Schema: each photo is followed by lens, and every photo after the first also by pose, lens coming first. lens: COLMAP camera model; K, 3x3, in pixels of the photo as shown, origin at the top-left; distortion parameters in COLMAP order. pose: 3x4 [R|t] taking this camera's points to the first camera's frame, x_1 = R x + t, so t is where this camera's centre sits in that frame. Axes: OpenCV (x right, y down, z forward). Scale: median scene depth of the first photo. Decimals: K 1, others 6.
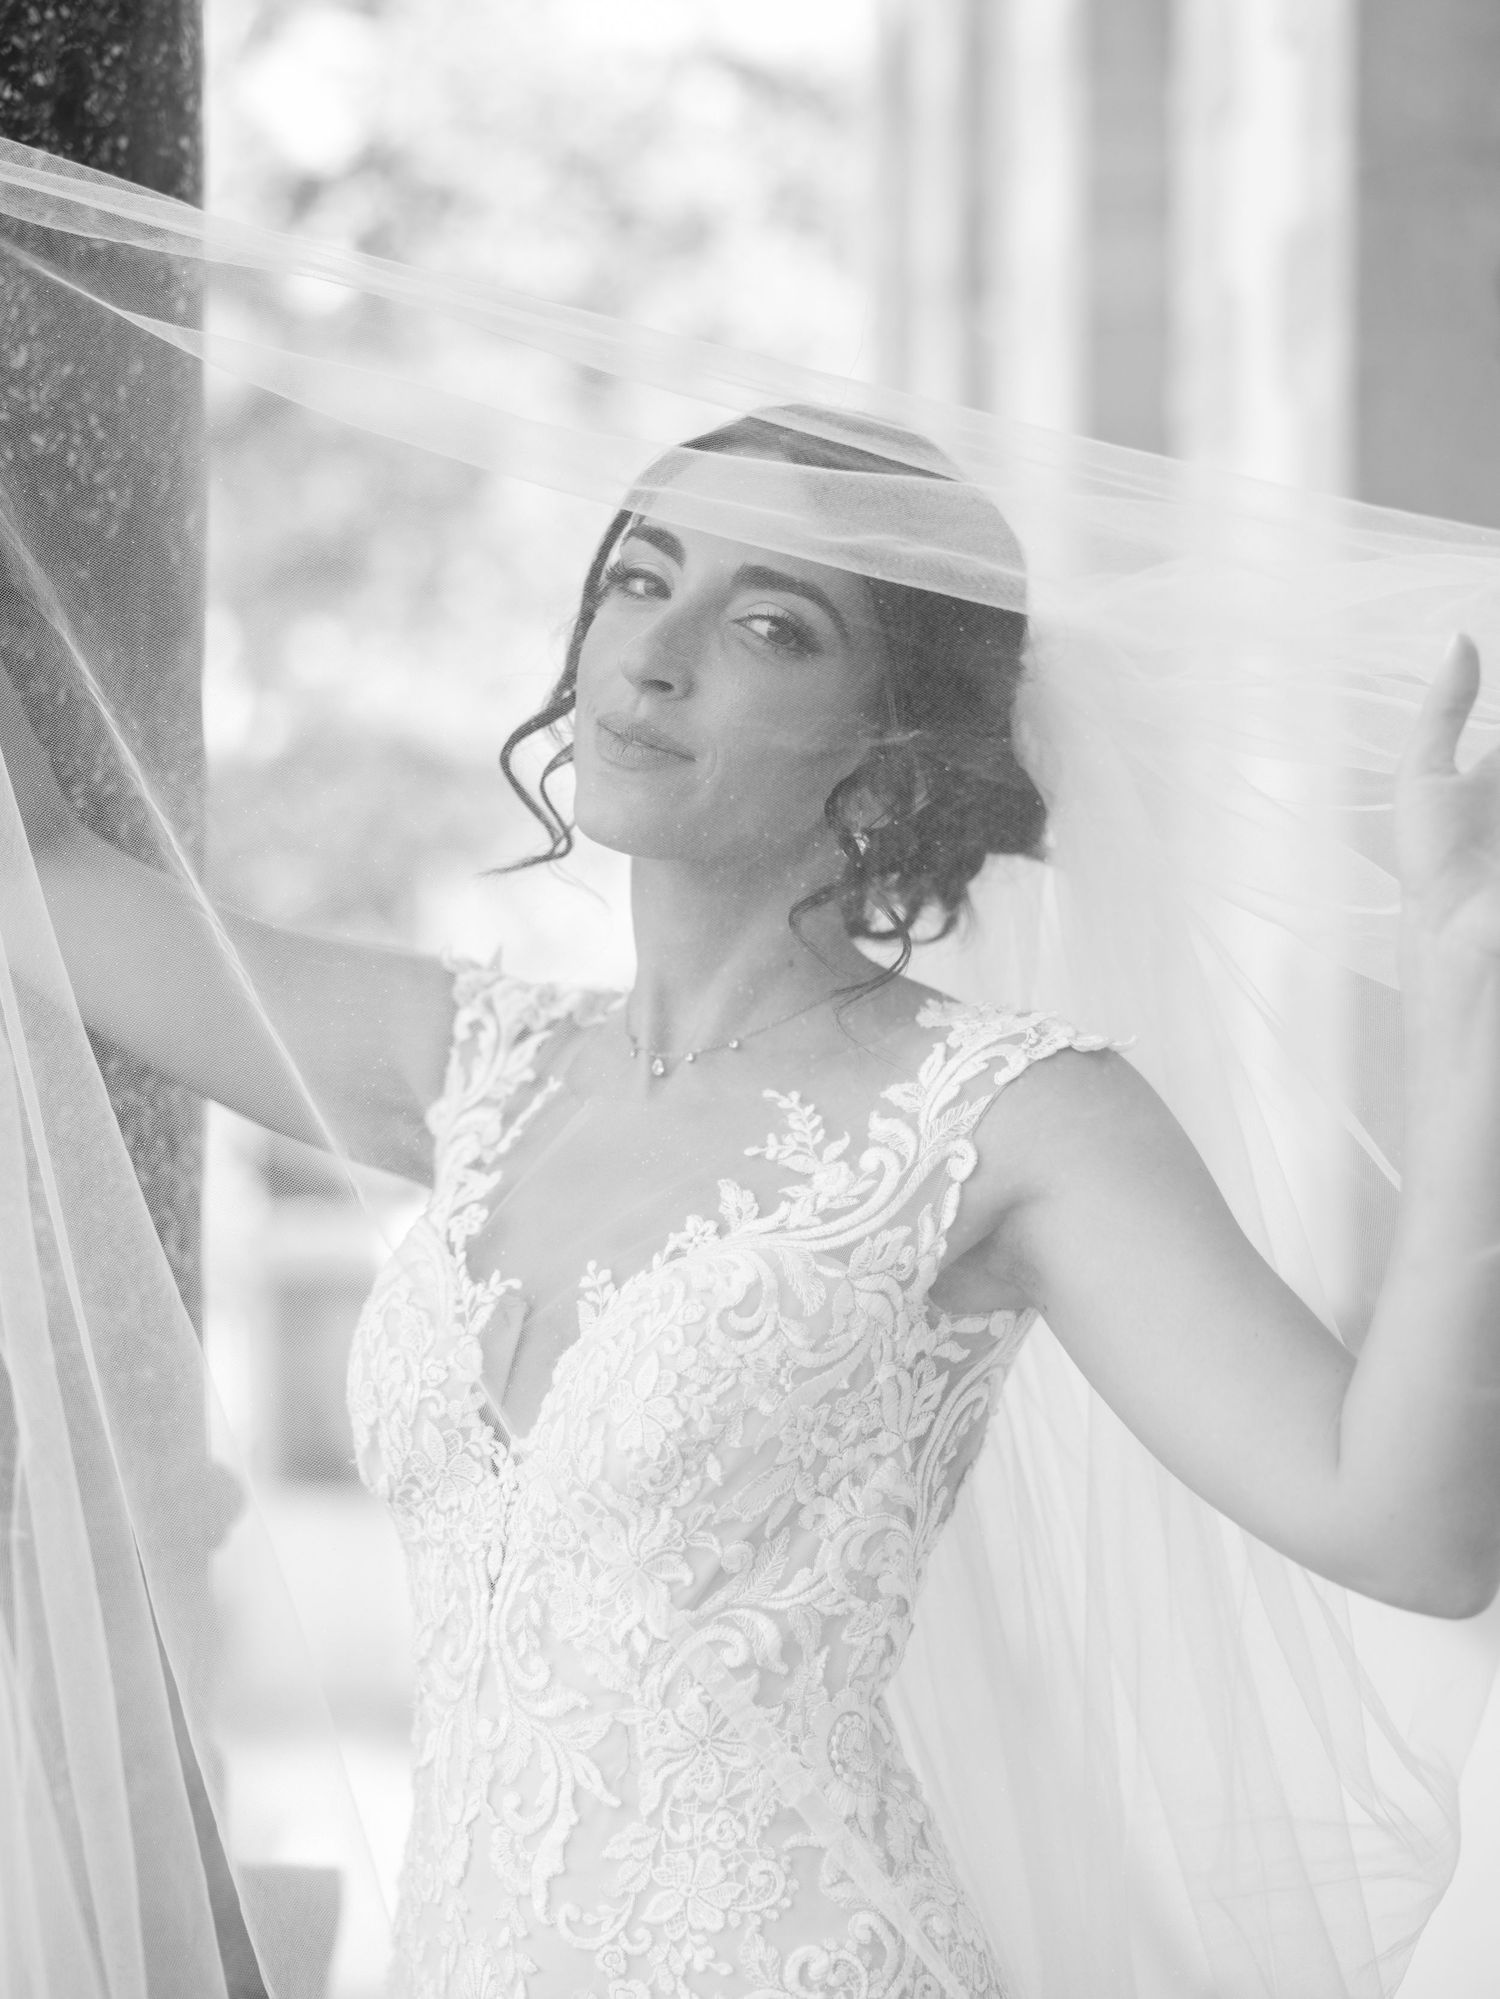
lens RADIAL K [[3699.0, 0, 749.7], [0, 3699.0, 998.7], [0, 0, 1]] dist [-0.068167, 0.000000]
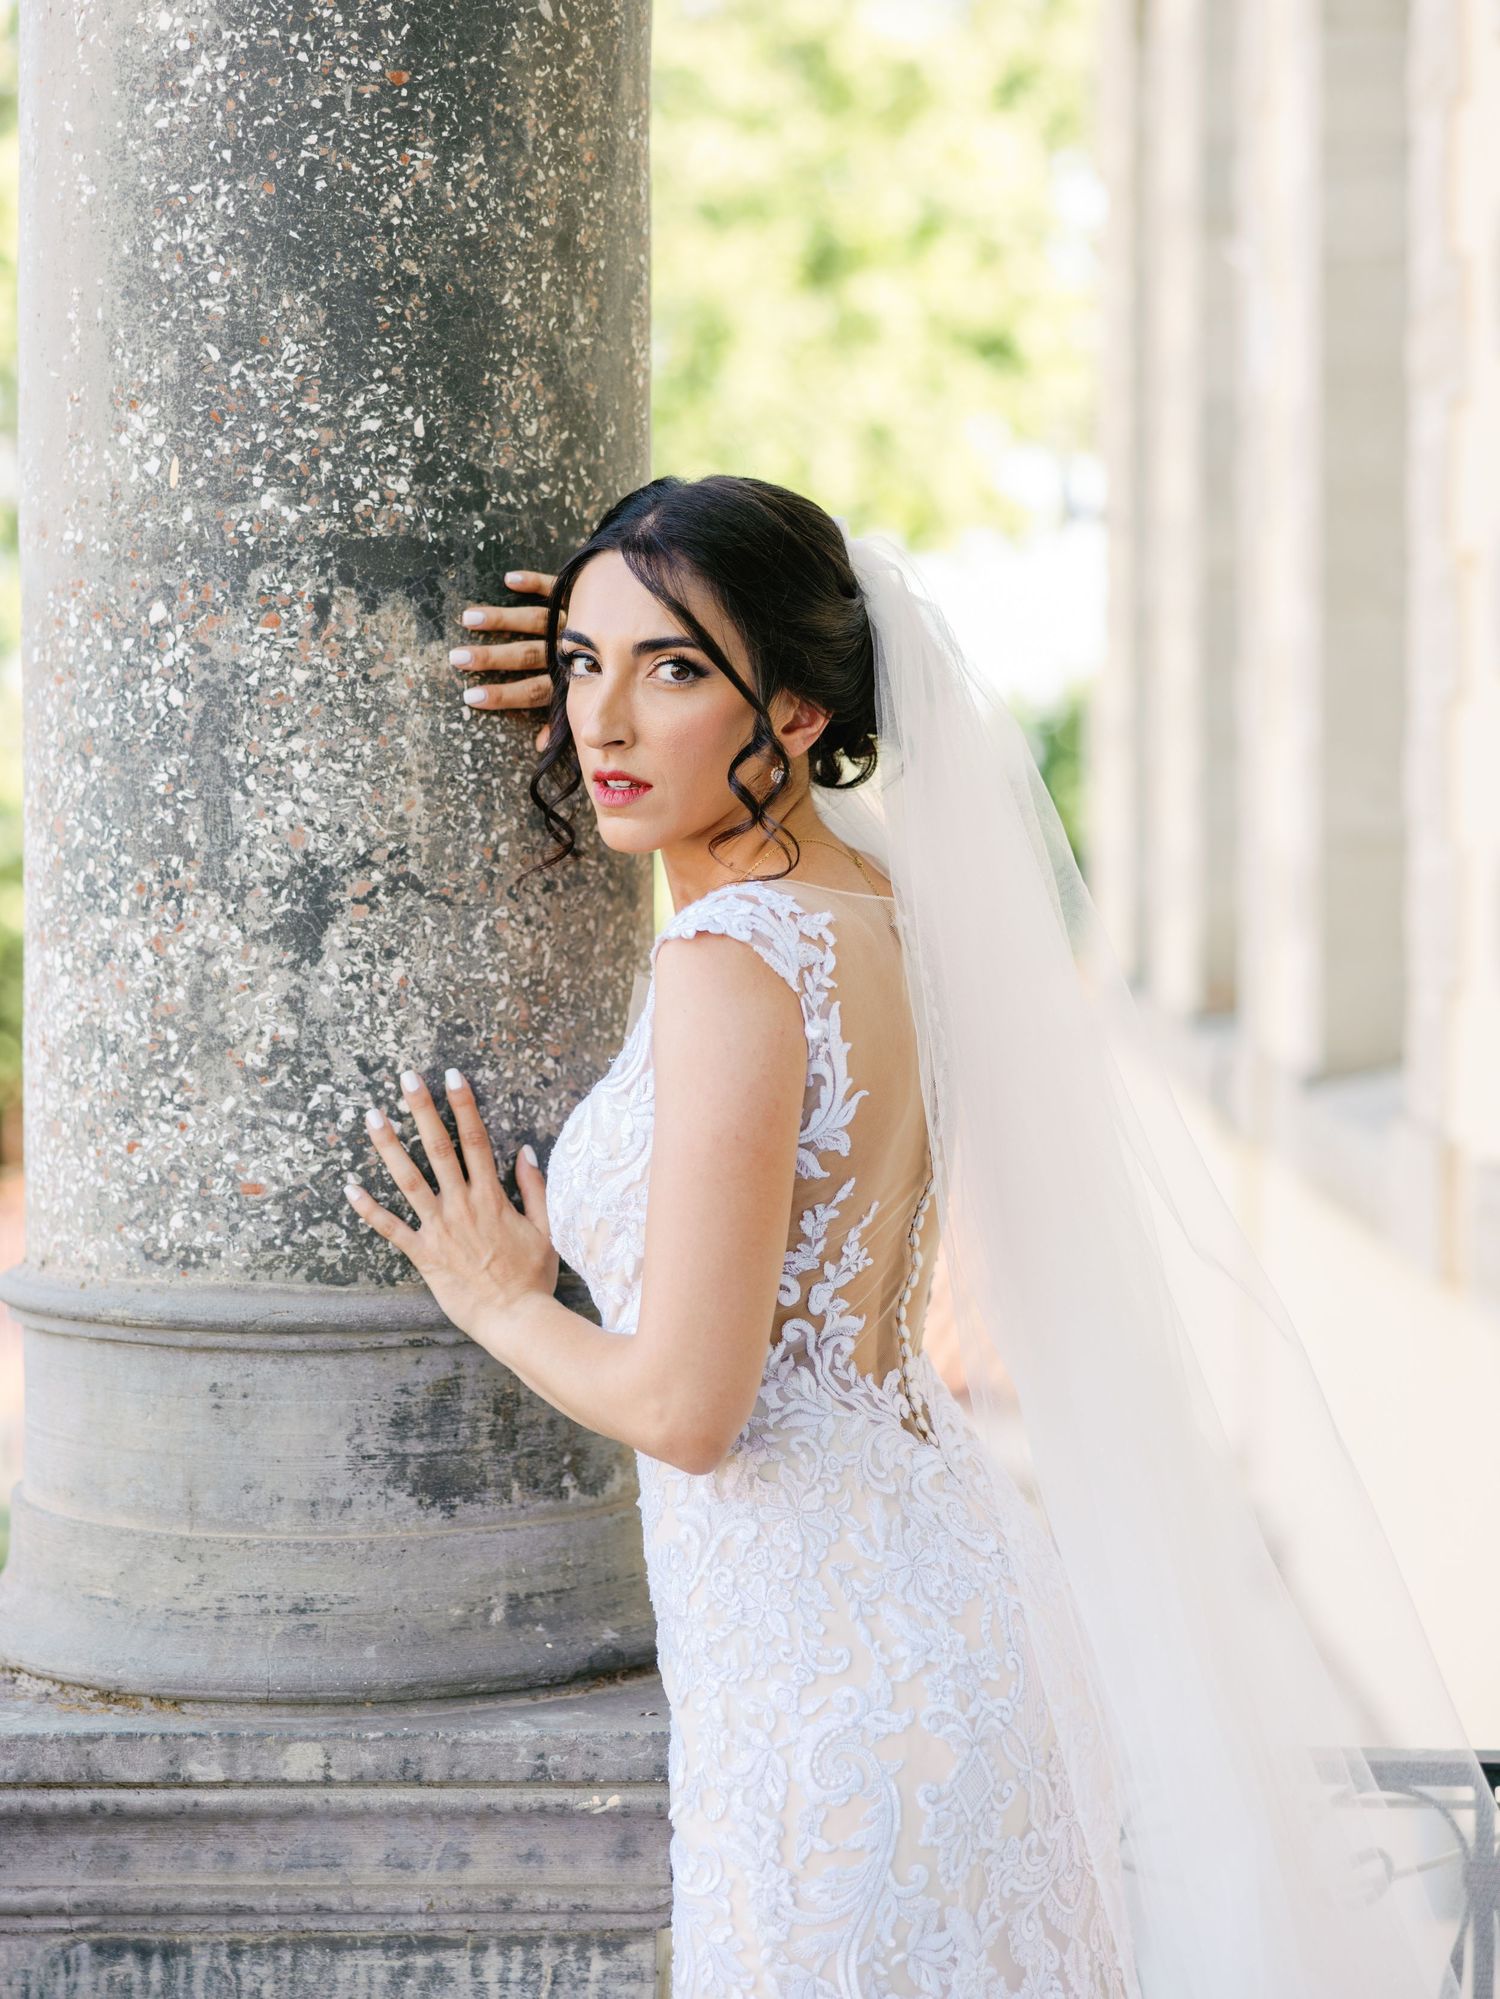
lens RADIAL K [[3895.9, 0, 749.3], [0, 3895.9, 1000.4], [0, 0, 1]] dist [-0.027658, 0.000000]
pose [[0.998347, -0.003199, -0.057388, -0.035767], [0.004599, 0.999695, 0.024278, 0.002688], [0.057293, -0.024502, 0.998057, -0.430330]]
